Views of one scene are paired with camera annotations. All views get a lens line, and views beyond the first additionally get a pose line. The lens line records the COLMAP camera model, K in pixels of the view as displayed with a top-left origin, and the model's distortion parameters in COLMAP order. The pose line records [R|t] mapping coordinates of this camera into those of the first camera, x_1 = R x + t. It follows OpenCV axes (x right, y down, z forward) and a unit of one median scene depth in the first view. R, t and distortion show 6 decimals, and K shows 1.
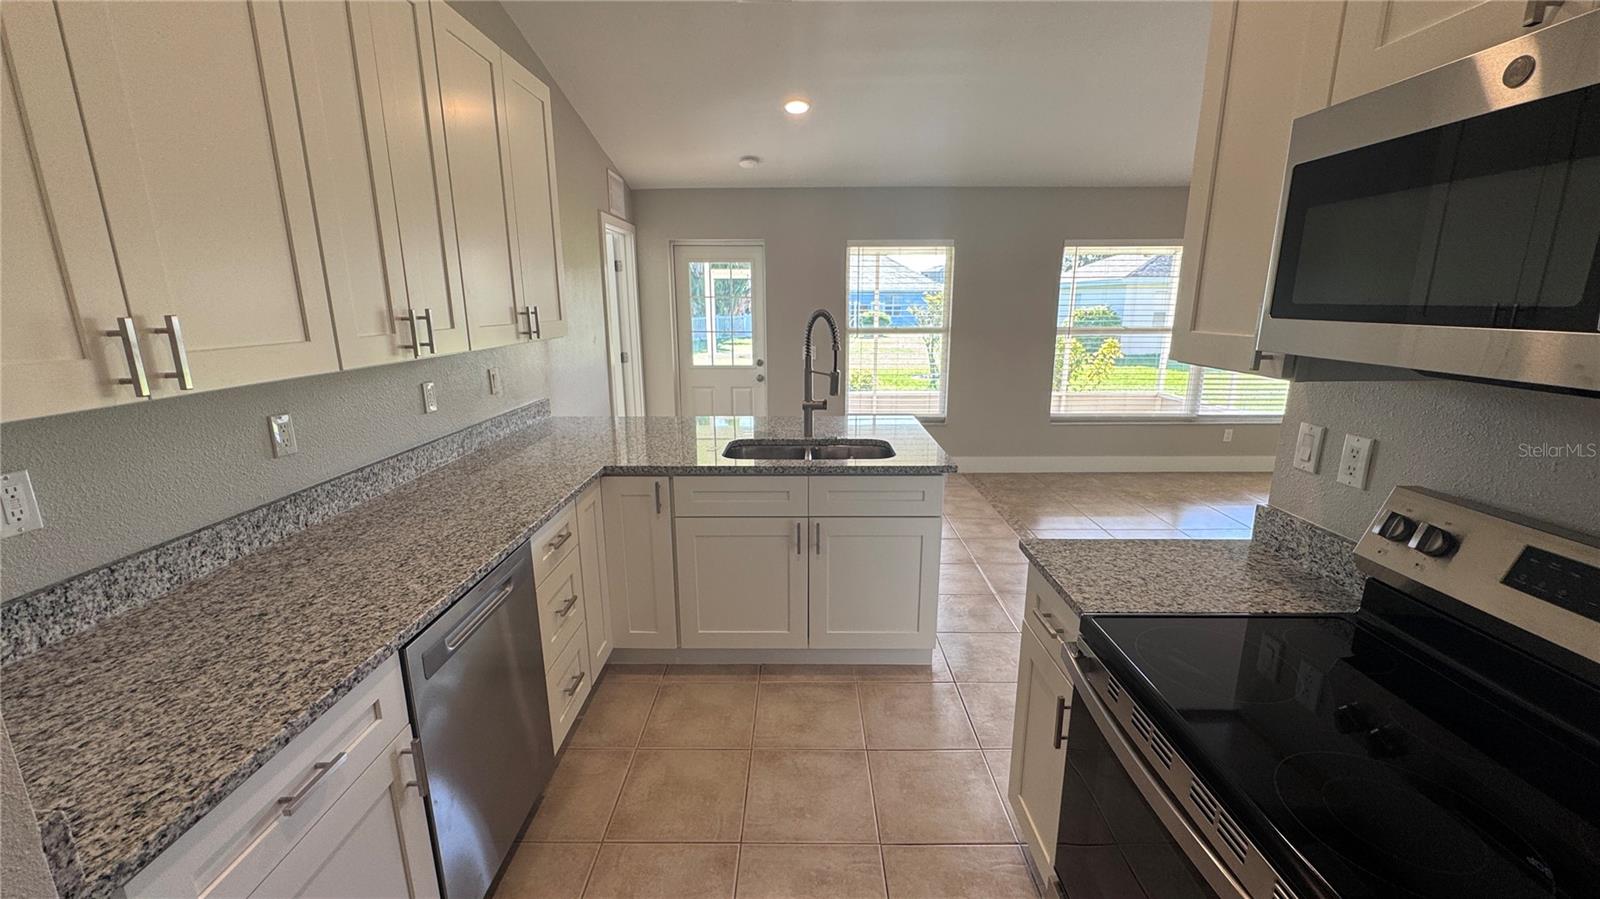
lens RADIAL K [[642.0, 0, 799.1], [0, 642.0, 453.6], [0, 0, 1]] dist [-0.004560, 0.000498]
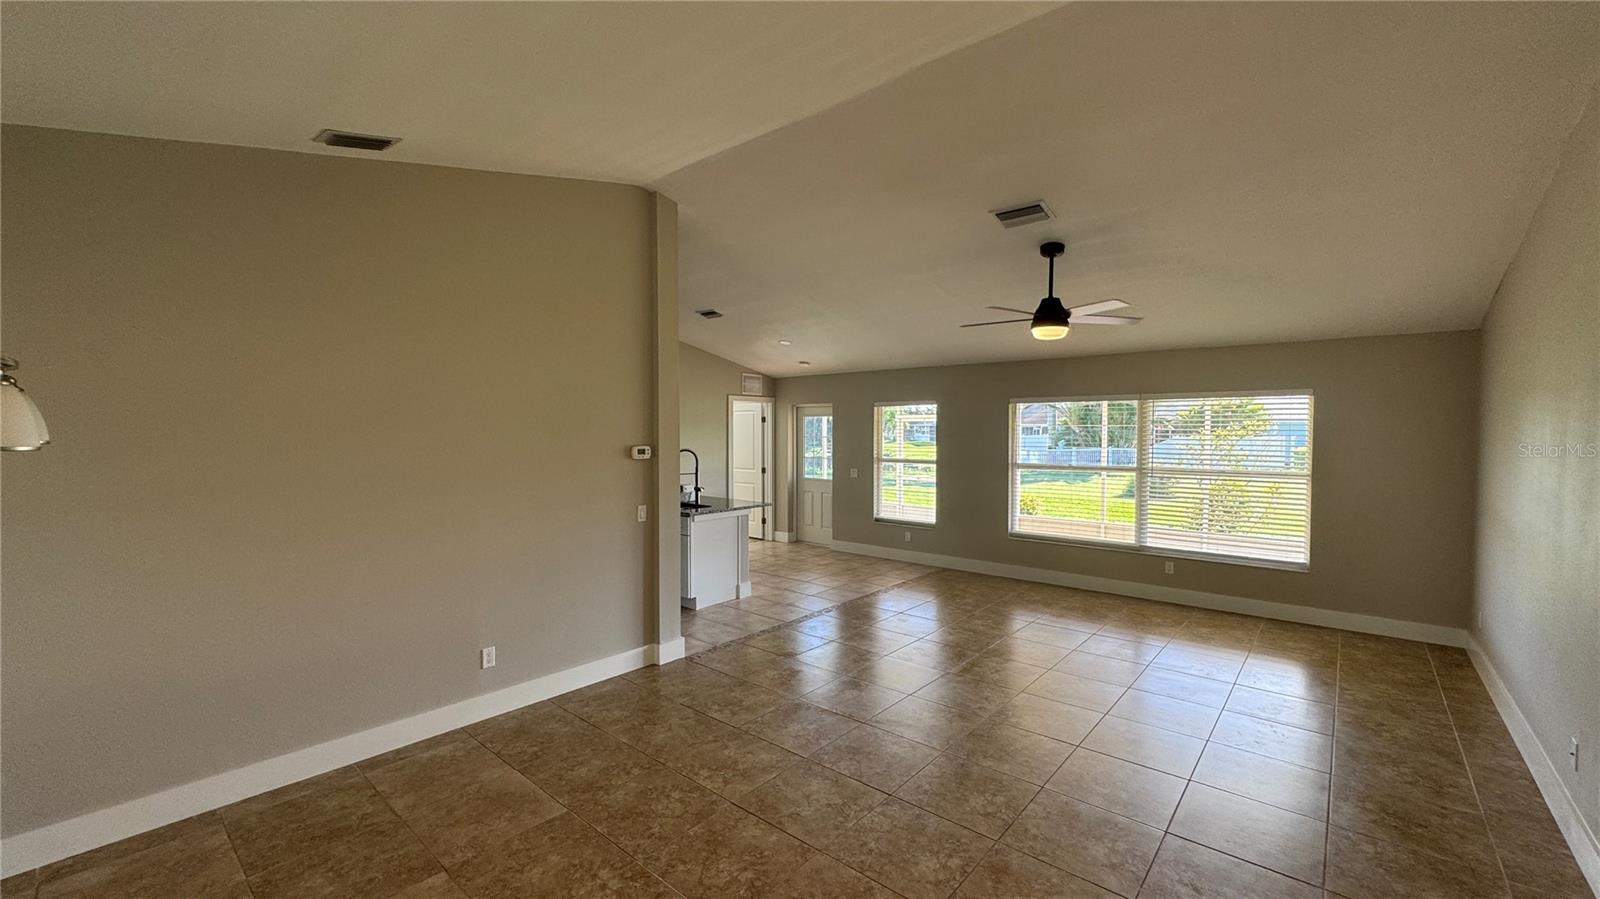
lens RADIAL K [[642.0, 0, 797.9], [0, 642.0, 445.7], [0, 0, 1]] dist [-0.004560, 0.000498]
pose [[0.758589, 0.021088, -0.651228, 2.230588], [-0.155388, 0.976493, -0.149385, 0.073239], [0.632769, 0.214515, 0.744034, -0.599523]]
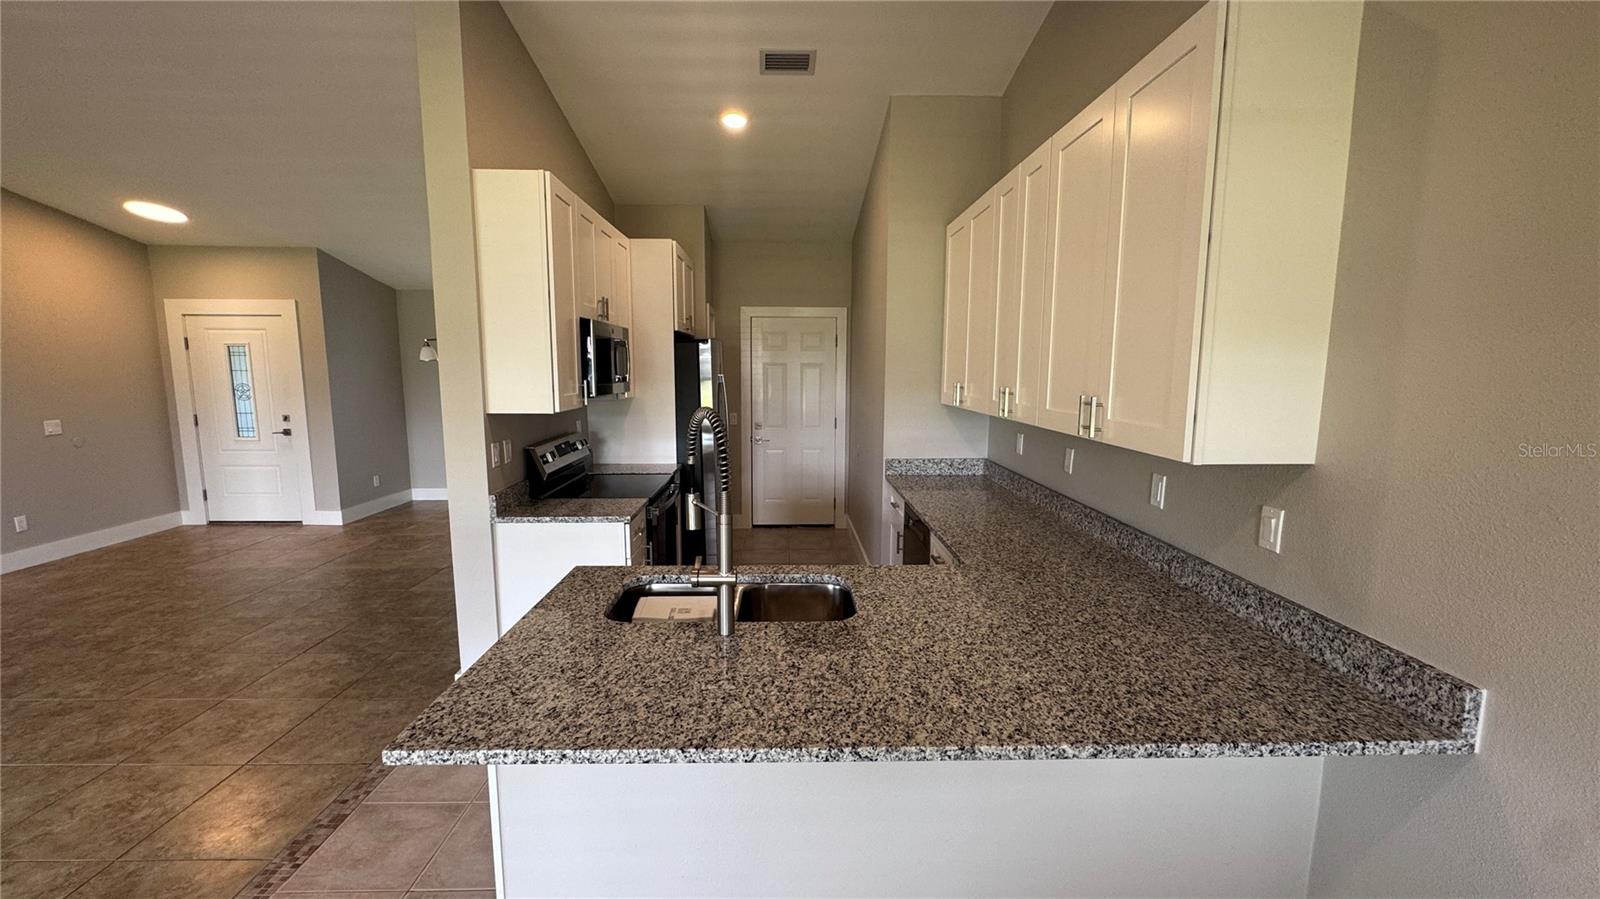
lens RADIAL K [[642.0, 0, 799.6], [0, 642.0, 449.6], [0, 0, 1]] dist [-0.004560, 0.000498]
pose [[-0.999507, 0.003285, -0.031232, -0.041261], [-0.008082, 0.934104, 0.356910, -0.491367], [0.030346, 0.356986, -0.933617, 1.924201]]
